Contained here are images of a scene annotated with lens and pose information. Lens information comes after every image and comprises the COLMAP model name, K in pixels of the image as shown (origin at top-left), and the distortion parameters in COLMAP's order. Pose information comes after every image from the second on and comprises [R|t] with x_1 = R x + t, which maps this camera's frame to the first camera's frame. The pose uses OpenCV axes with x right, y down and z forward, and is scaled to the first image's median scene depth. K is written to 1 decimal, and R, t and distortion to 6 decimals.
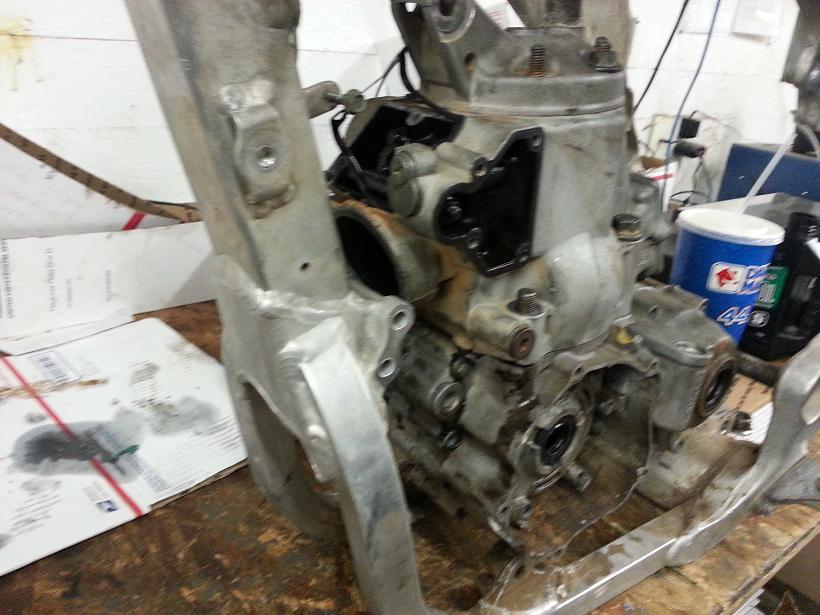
lens RADIAL K [[665.9, 0, 393.1], [0, 665.9, 281.5], [0, 0, 1]] dist [0.104430, -0.157806]
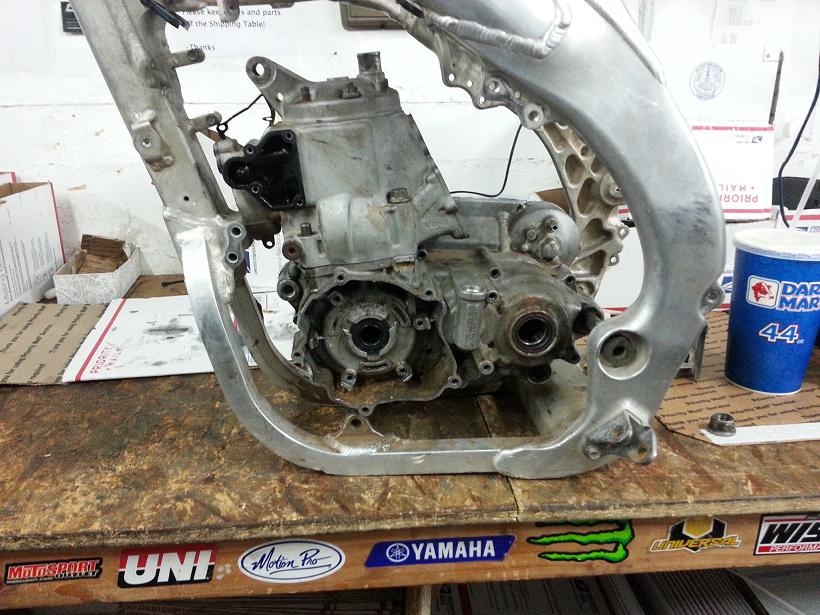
lens RADIAL K [[665.9, 0, 393.1], [0, 665.9, 281.5], [0, 0, 1]] dist [0.104430, -0.157806]
pose [[0.823019, 0.085365, -0.561562, 1.363267], [-0.128141, 0.991060, -0.037147, 0.196072], [0.553371, 0.102532, 0.826600, -0.299086]]
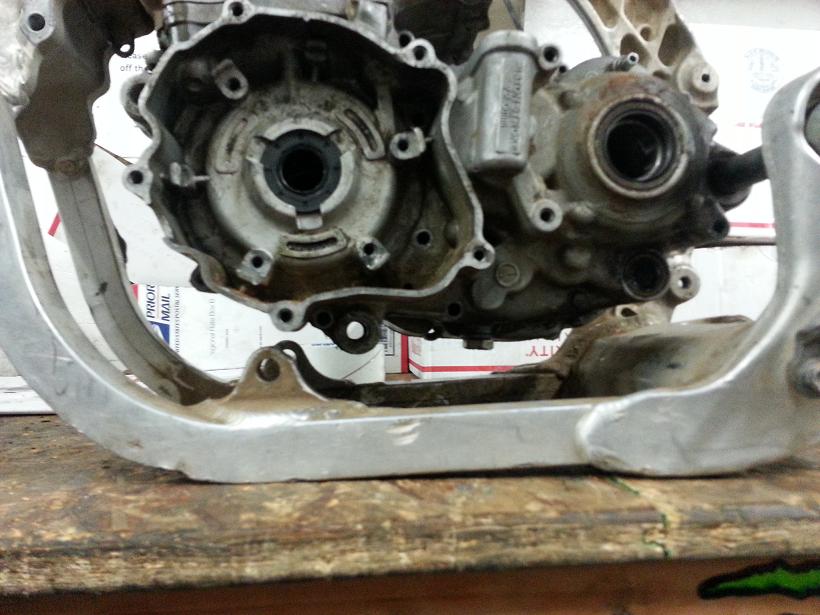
lens RADIAL K [[665.9, 0, 393.1], [0, 665.9, 281.5], [0, 0, 1]] dist [0.104430, -0.157806]
pose [[0.835784, -0.122553, -0.535206, 0.858107], [-0.115107, 0.914000, -0.389043, 0.758286], [0.536856, 0.386762, 0.749800, 0.649659]]
